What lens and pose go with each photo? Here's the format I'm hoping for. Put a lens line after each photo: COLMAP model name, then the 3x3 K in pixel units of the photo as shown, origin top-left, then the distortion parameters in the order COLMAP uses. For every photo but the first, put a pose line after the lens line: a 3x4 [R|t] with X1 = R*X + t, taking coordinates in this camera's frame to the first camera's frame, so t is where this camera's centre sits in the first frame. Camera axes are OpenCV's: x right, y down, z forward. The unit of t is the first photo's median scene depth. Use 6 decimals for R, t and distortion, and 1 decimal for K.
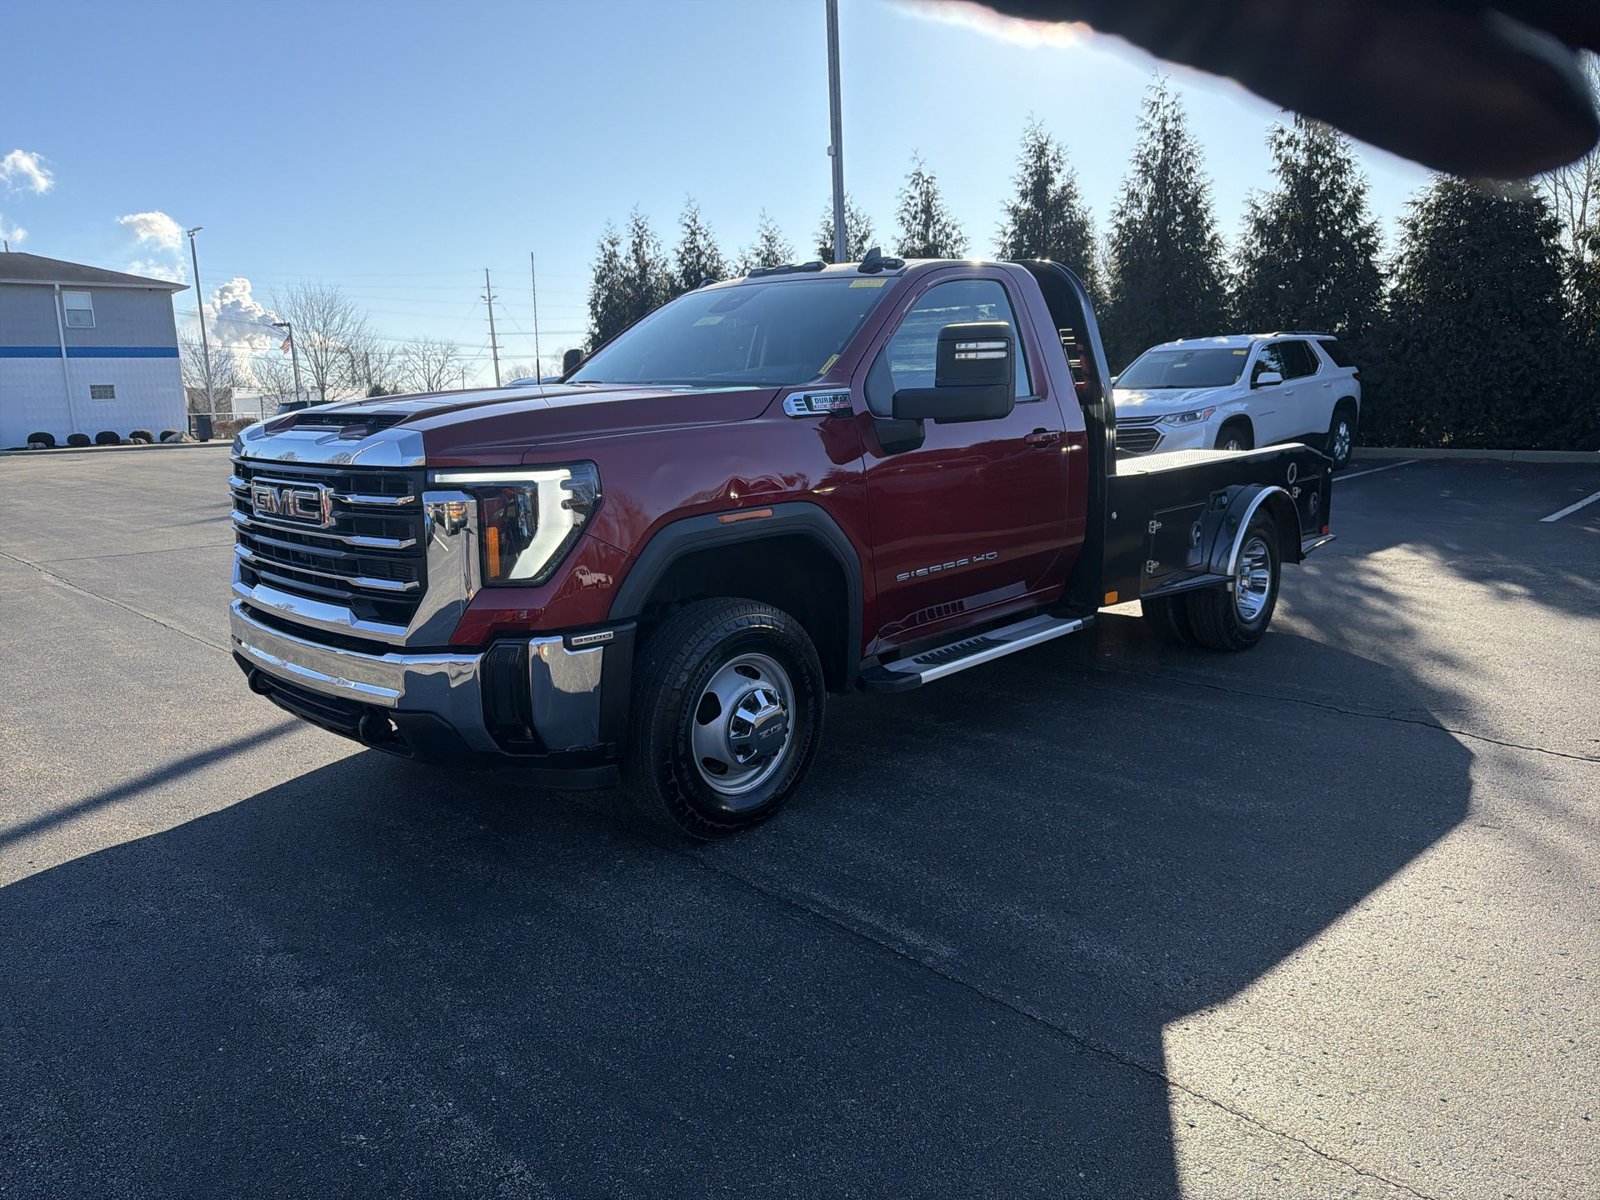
lens RADIAL K [[1130.4, 0, 793.6], [0, 1130.4, 590.2], [0, 0, 1]] dist [0.110801, -0.162866]
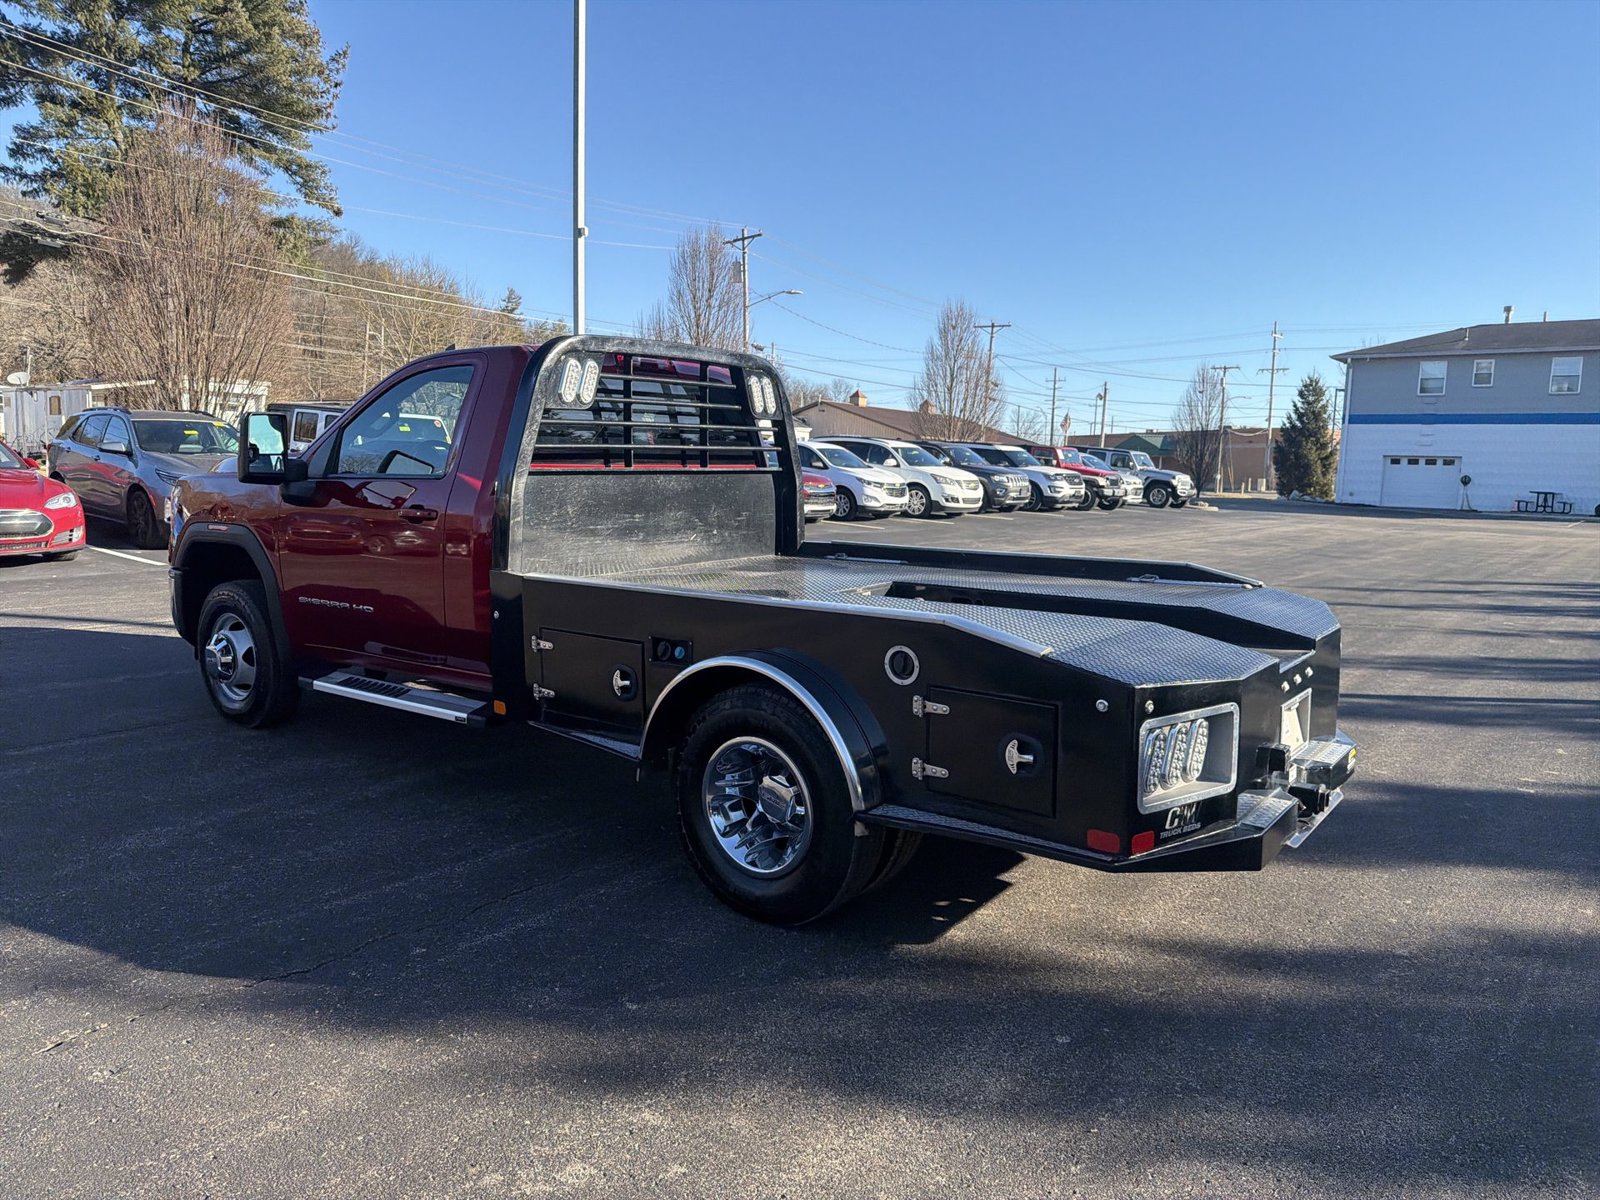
lens RADIAL K [[1130.4, 0, 793.6], [0, 1130.4, 590.2], [0, 0, 1]] dist [0.110801, -0.162866]
pose [[0.090660, 0.142693, -0.985606, 1.419580], [-0.195164, 0.973037, 0.122921, -0.287828], [0.976571, 0.181211, 0.116064, 1.350288]]
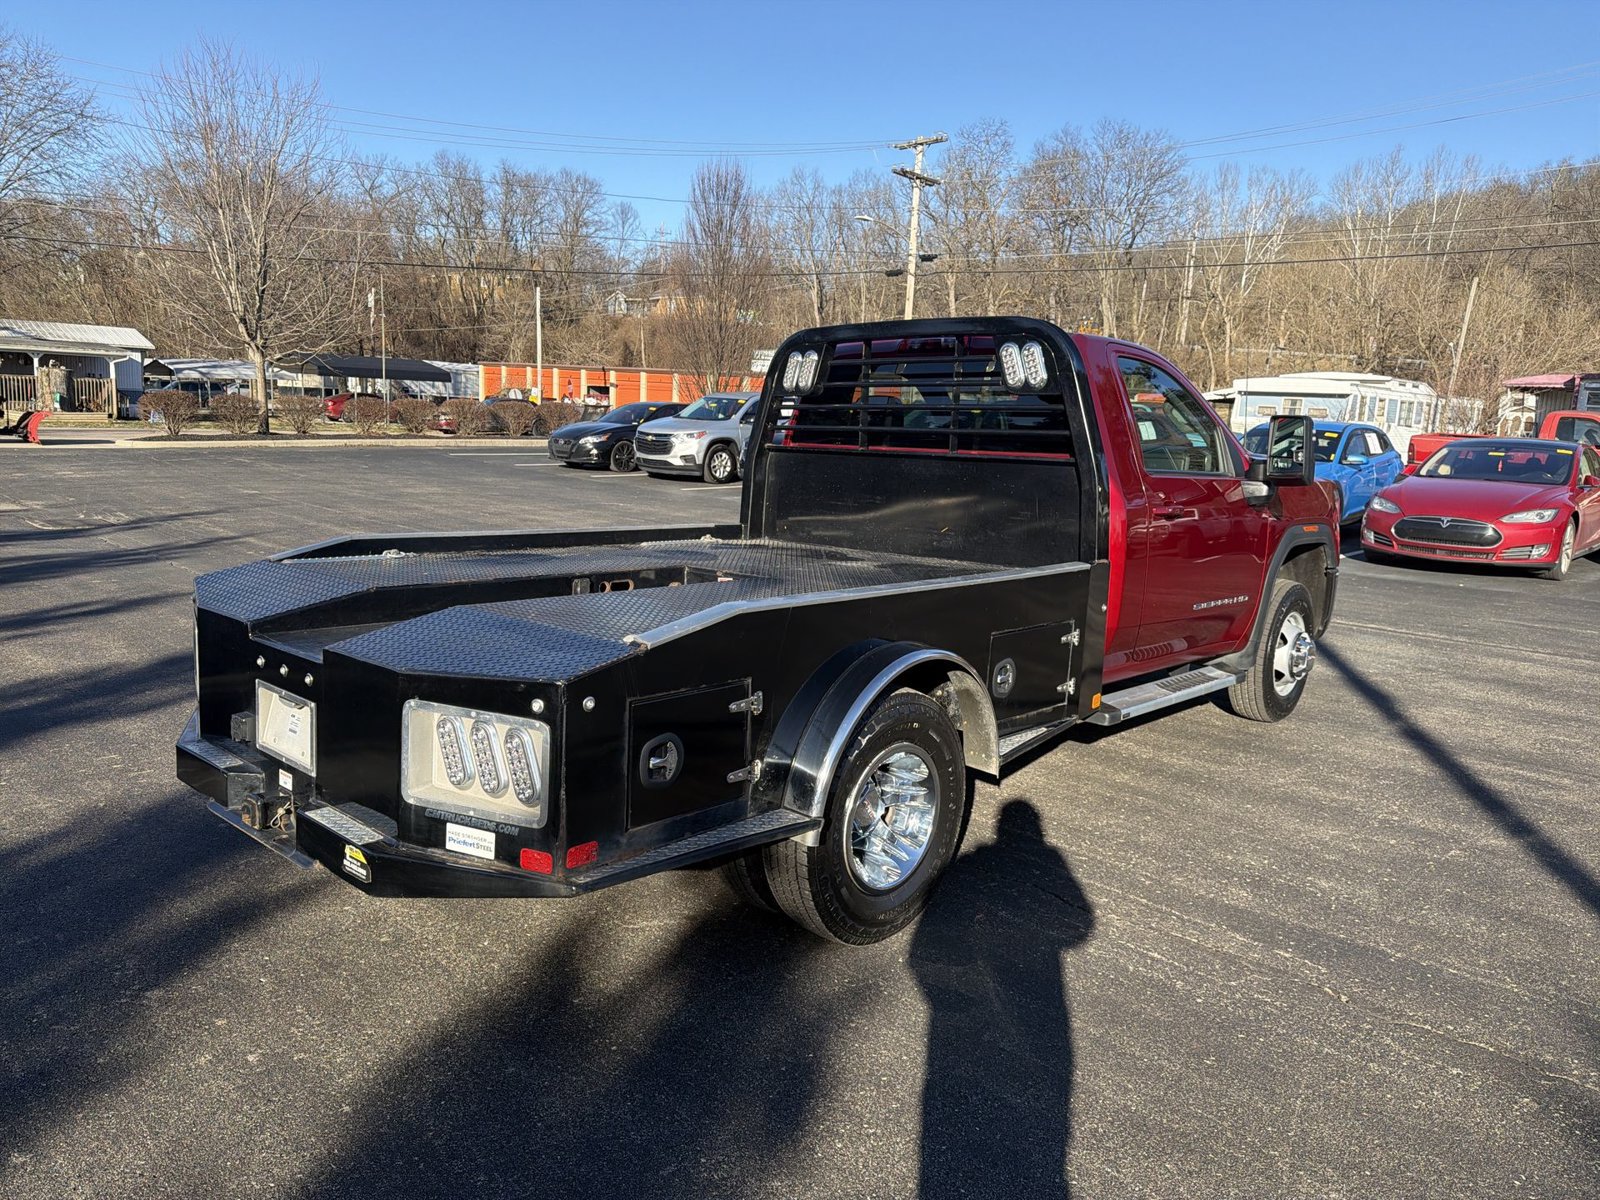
lens RADIAL K [[1130.4, 0, 793.6], [0, 1130.4, 590.2], [0, 0, 1]] dist [0.110801, -0.162866]
pose [[-0.999595, -0.019333, 0.020886, 0.293542], [-0.011701, 0.948146, 0.317619, -0.471539], [-0.025943, 0.317246, -0.947988, 2.481681]]
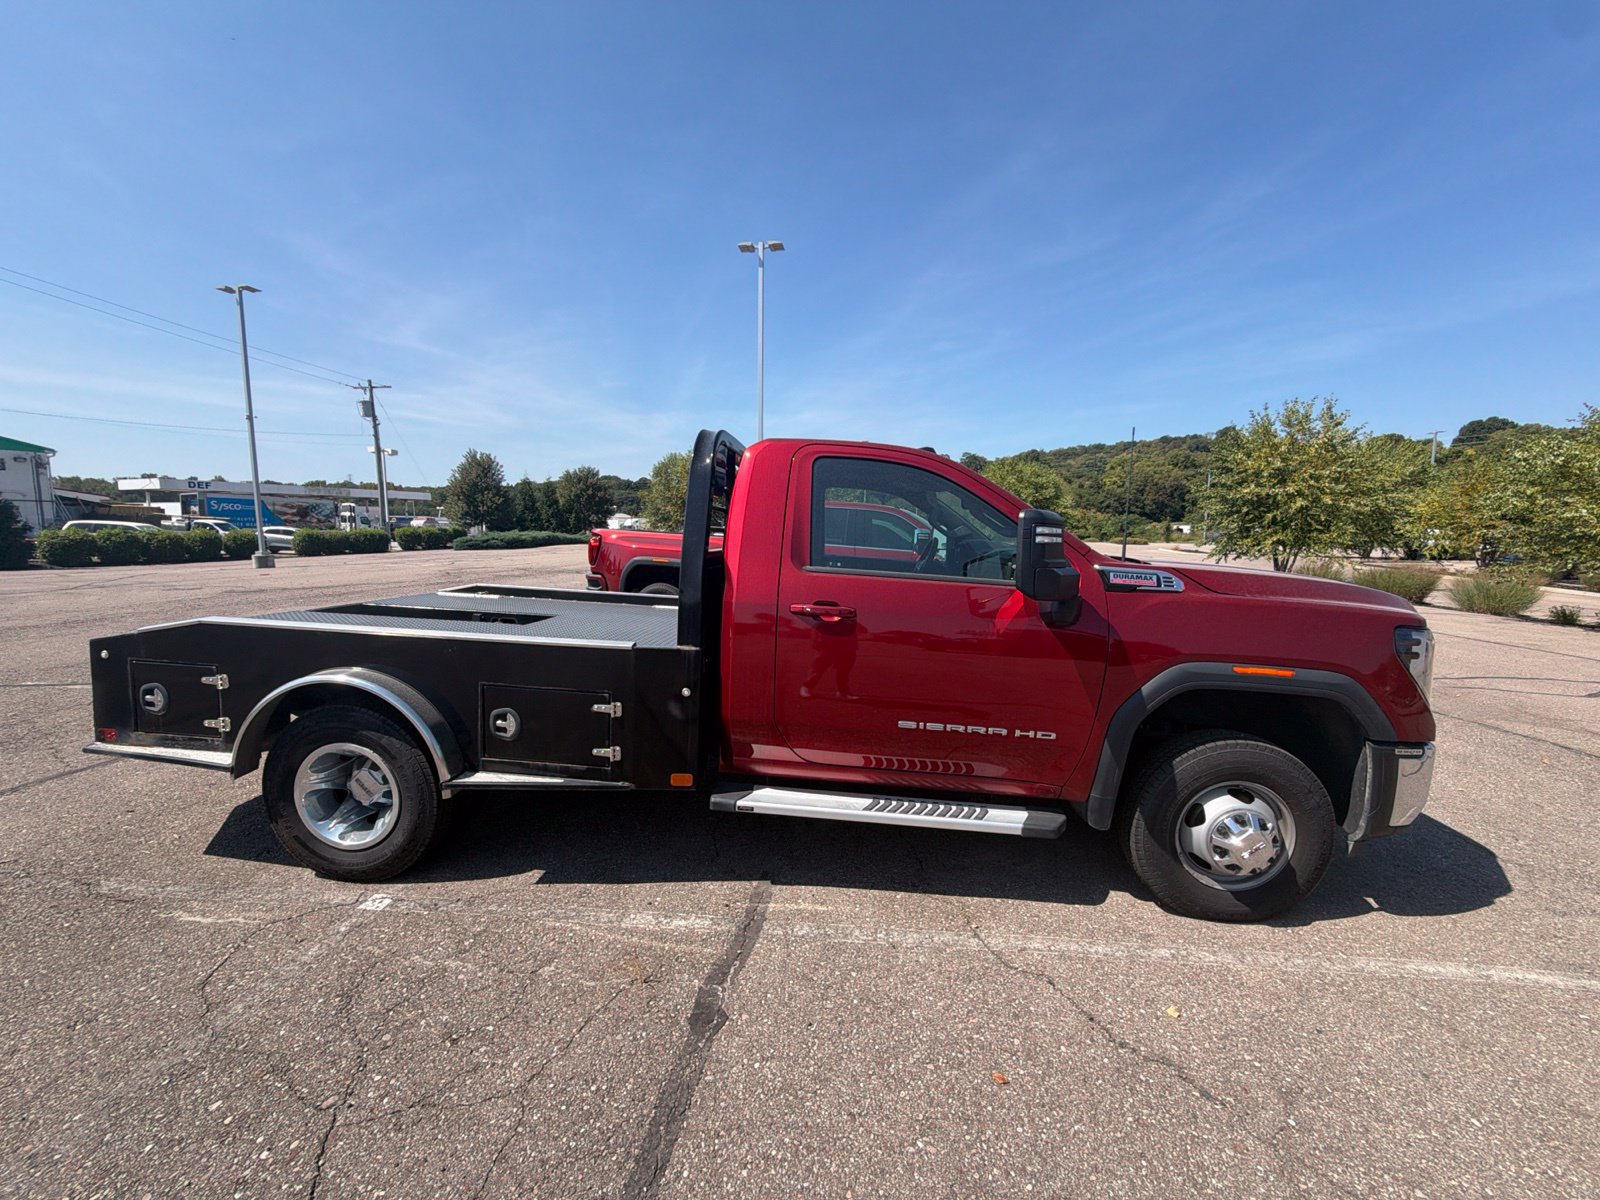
lens RADIAL K [[644.8, 0, 800.0], [0, 644.8, 600.0], [0, 0, 1]] dist [-0.001094, -0.000282]
pose [[-0.605858, -0.089984, 0.790468, -0.500254], [0.113253, 0.973709, 0.197647, -0.327970], [-0.787471, 0.209269, -0.579738, 1.761991]]
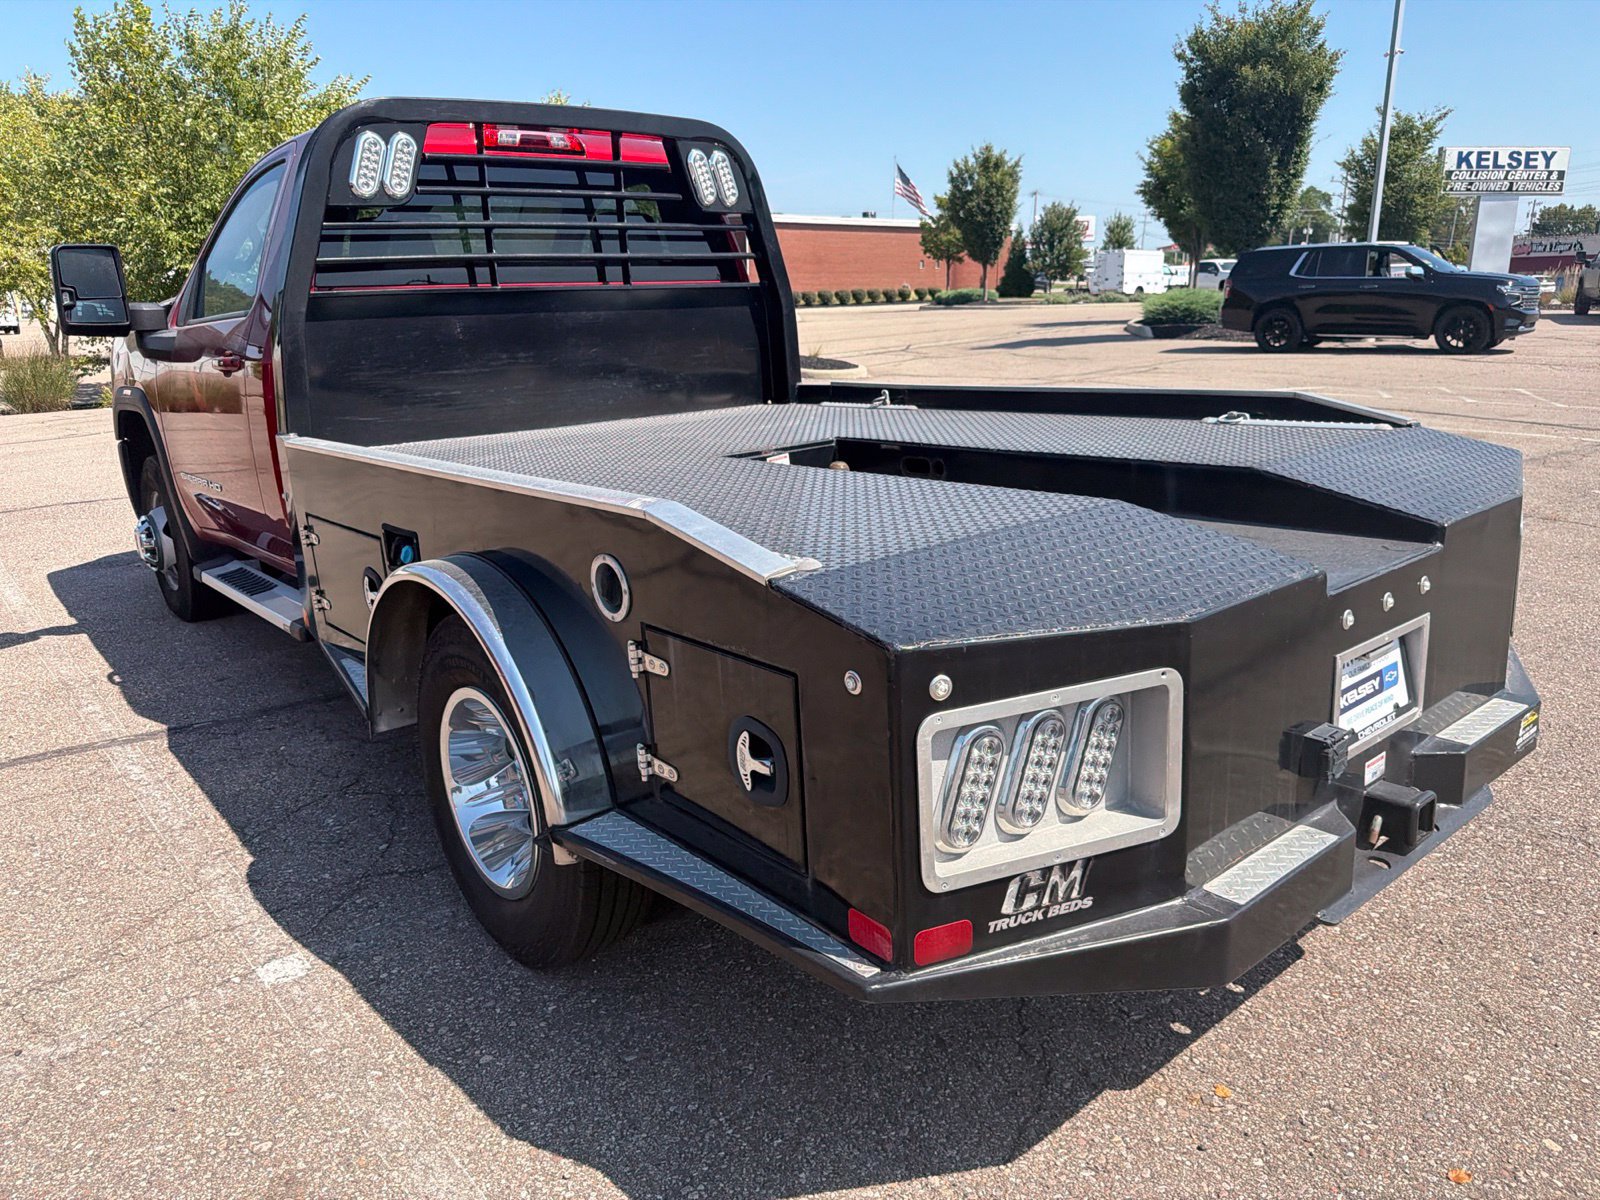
lens RADIAL K [[1122.0, 0, 811.2], [0, 1122.0, 585.7], [0, 0, 1]] dist [0.113154, -0.162196]
pose [[-0.132727, 0.266796, -0.954570, 1.082165], [-0.134005, 0.949417, 0.283988, -0.296214], [0.982052, 0.165610, -0.090261, 1.645150]]
